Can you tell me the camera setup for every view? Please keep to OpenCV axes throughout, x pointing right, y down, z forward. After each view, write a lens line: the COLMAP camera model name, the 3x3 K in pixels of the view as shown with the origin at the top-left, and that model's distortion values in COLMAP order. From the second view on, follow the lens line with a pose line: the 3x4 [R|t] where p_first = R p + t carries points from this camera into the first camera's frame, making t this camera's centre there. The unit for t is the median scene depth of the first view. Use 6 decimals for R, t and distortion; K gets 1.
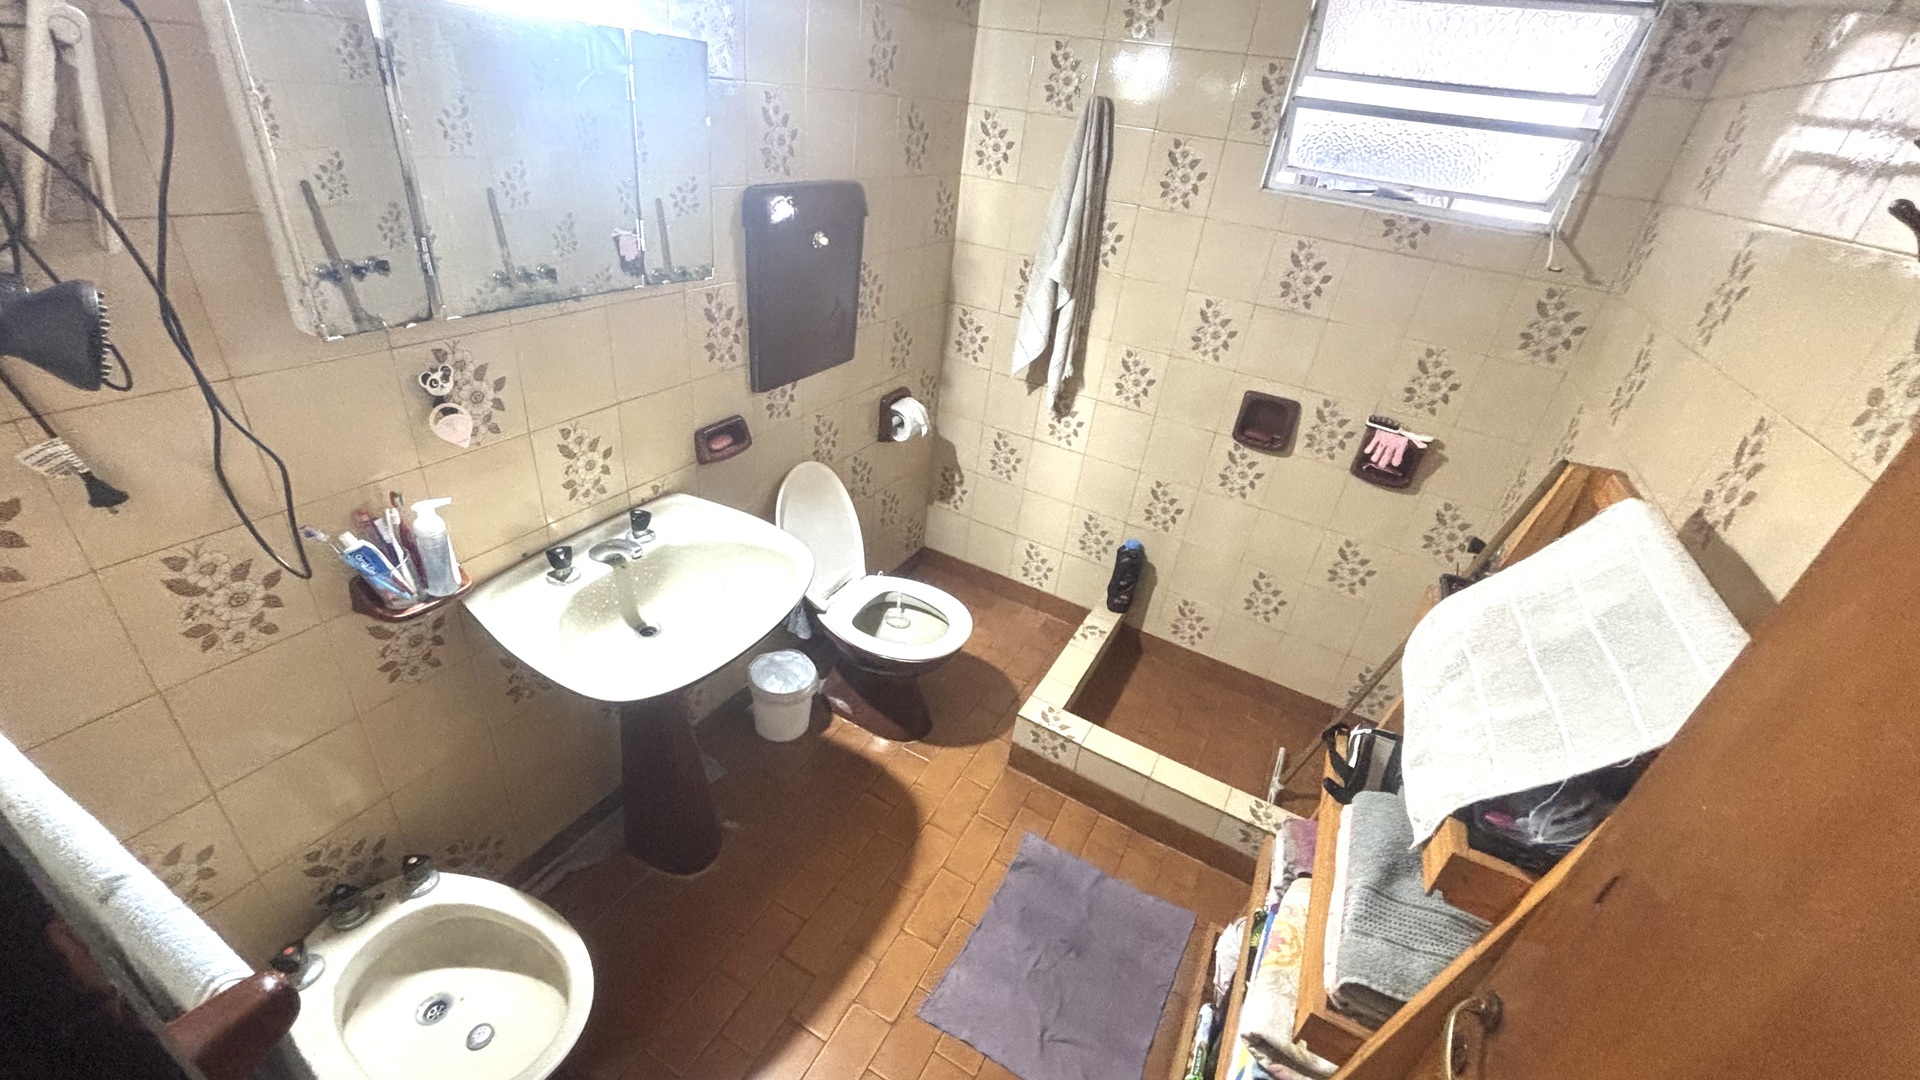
lens RADIAL K [[774.0, 0, 960.0], [0, 774.0, 540.0], [0, 0, 1]] dist [-0.001390, 0.000177]
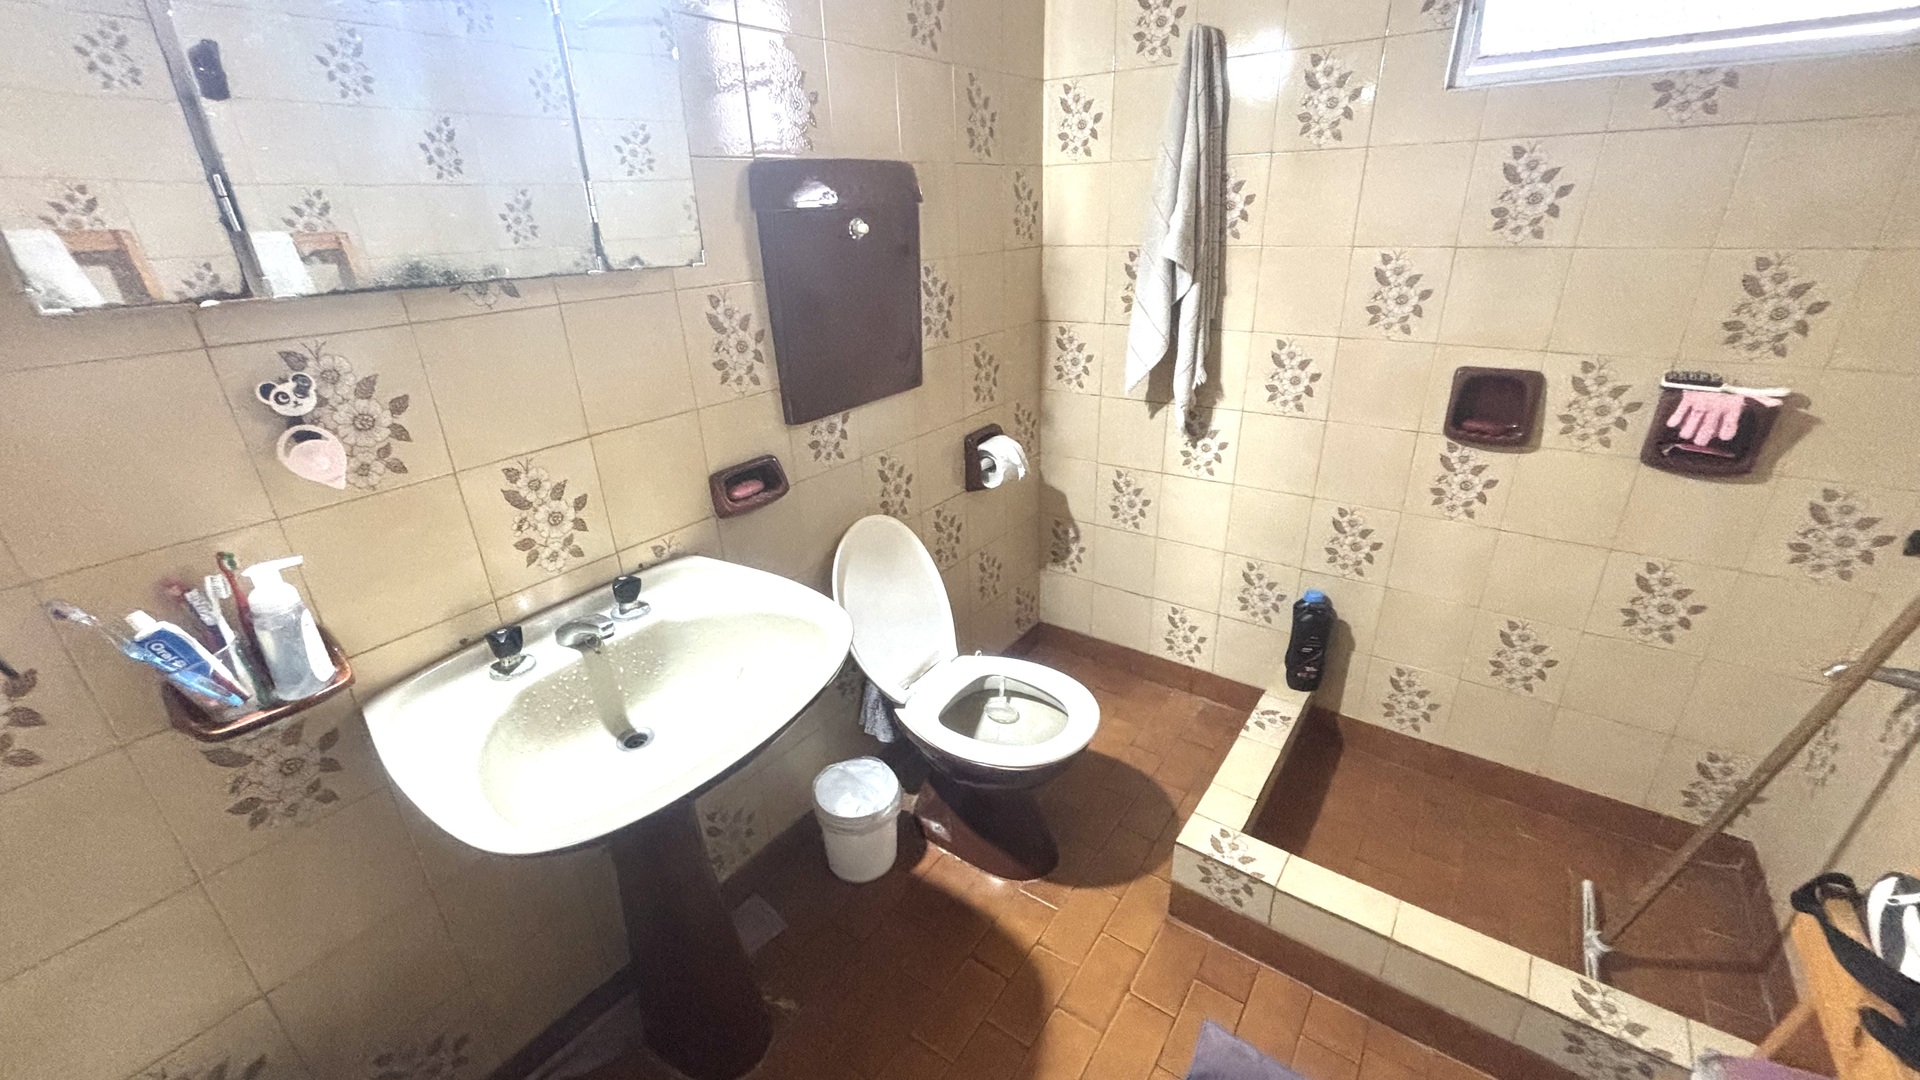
lens RADIAL K [[774.0, 0, 960.0], [0, 774.0, 540.0], [0, 0, 1]] dist [-0.001390, 0.000177]
pose [[0.981092, -0.084723, -0.174012, 0.027622], [0.062294, 0.989483, -0.130545, 0.033339], [0.183242, 0.117237, 0.976052, 0.238542]]
